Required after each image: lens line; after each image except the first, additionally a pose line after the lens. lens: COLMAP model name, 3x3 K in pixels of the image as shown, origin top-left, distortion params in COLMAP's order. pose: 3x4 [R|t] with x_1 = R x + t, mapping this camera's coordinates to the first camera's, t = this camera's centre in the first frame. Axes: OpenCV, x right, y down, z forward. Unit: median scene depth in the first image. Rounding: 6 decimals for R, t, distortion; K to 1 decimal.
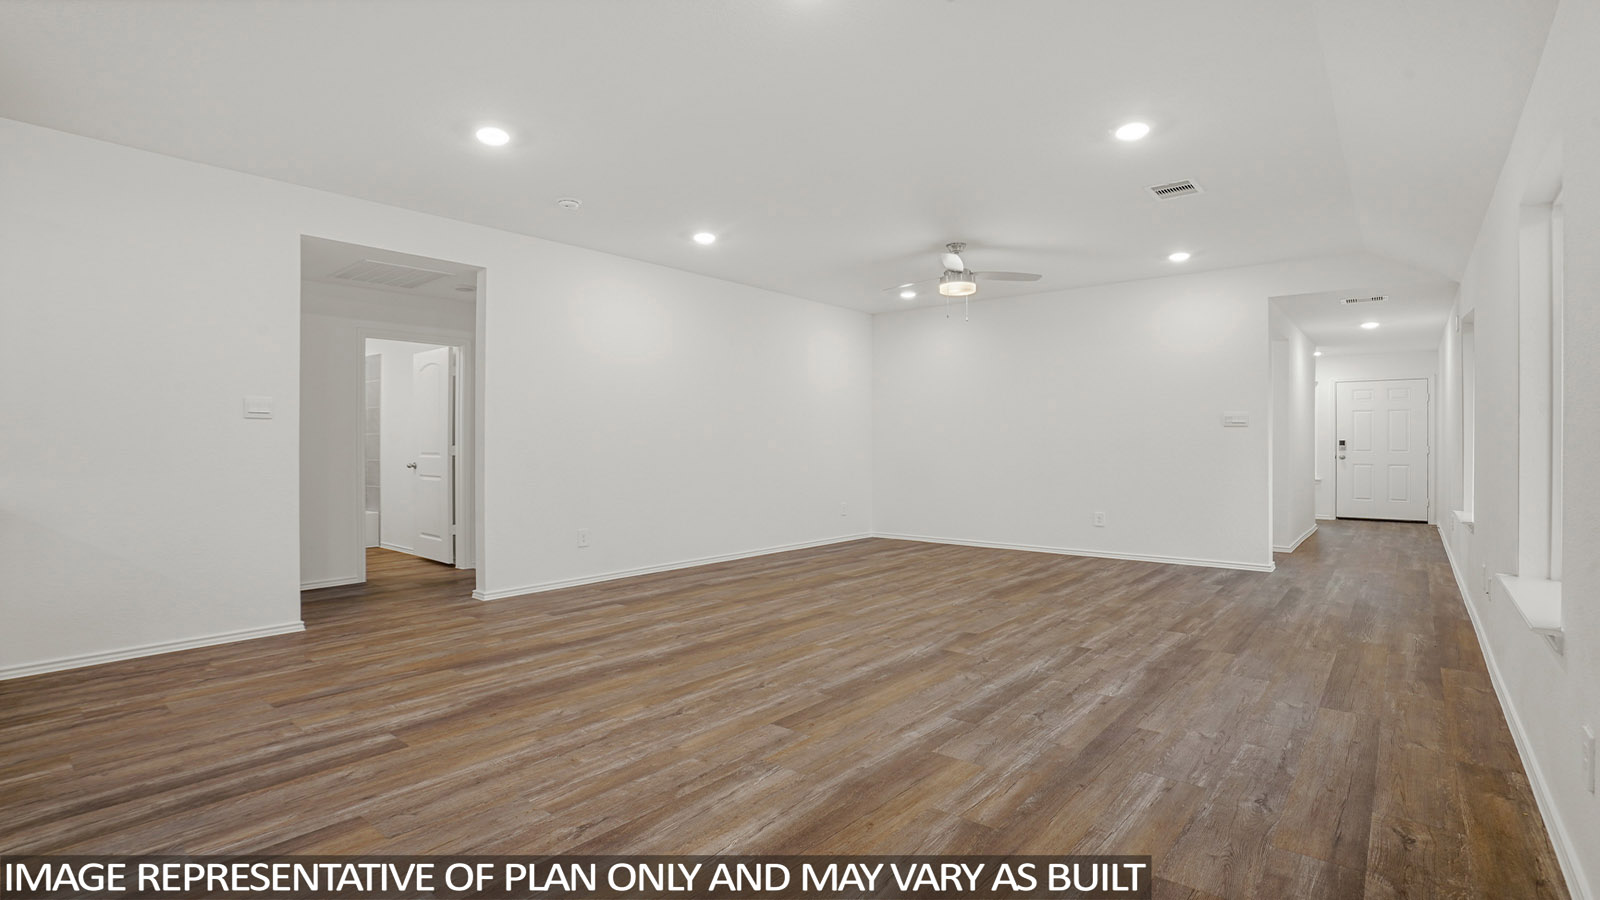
lens RADIAL K [[740.4, 0, 800.0], [0, 740.4, 450.0], [0, 0, 1]] dist [-0.018556, 0.000175]
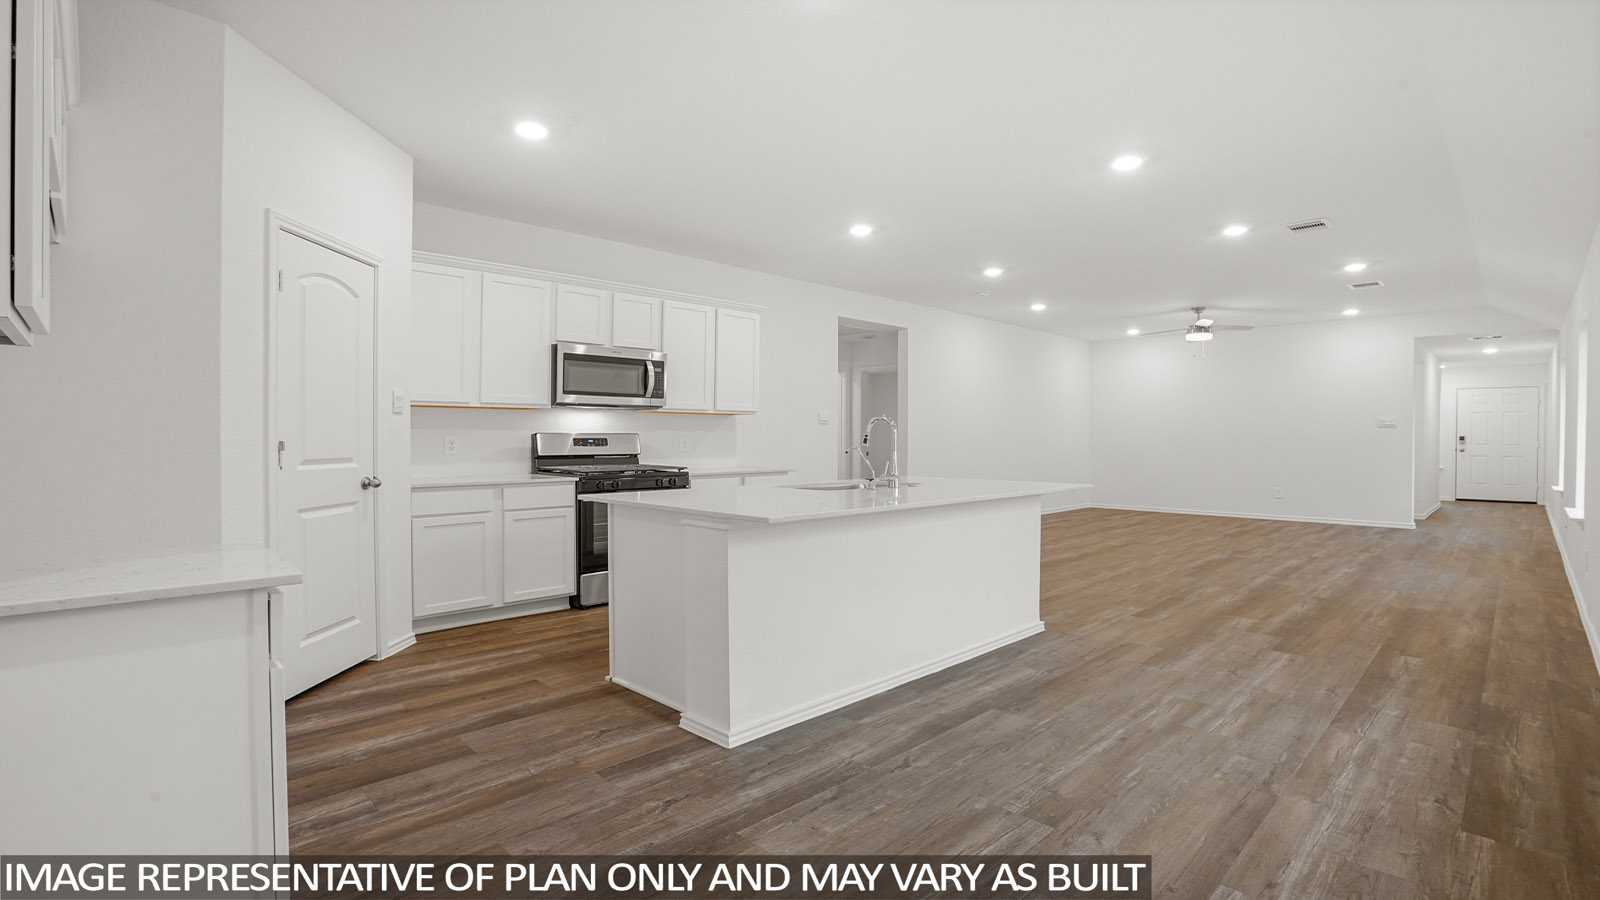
lens RADIAL K [[747.3, 0, 800.0], [0, 747.3, 450.0], [0, 0, 1]] dist [-0.017792, 0.009794]
pose [[0.996806, 0.004307, -0.079744, -0.399208], [-0.003408, 0.999929, 0.011395, -0.000946], [0.079787, -0.011086, 0.996750, -0.490320]]
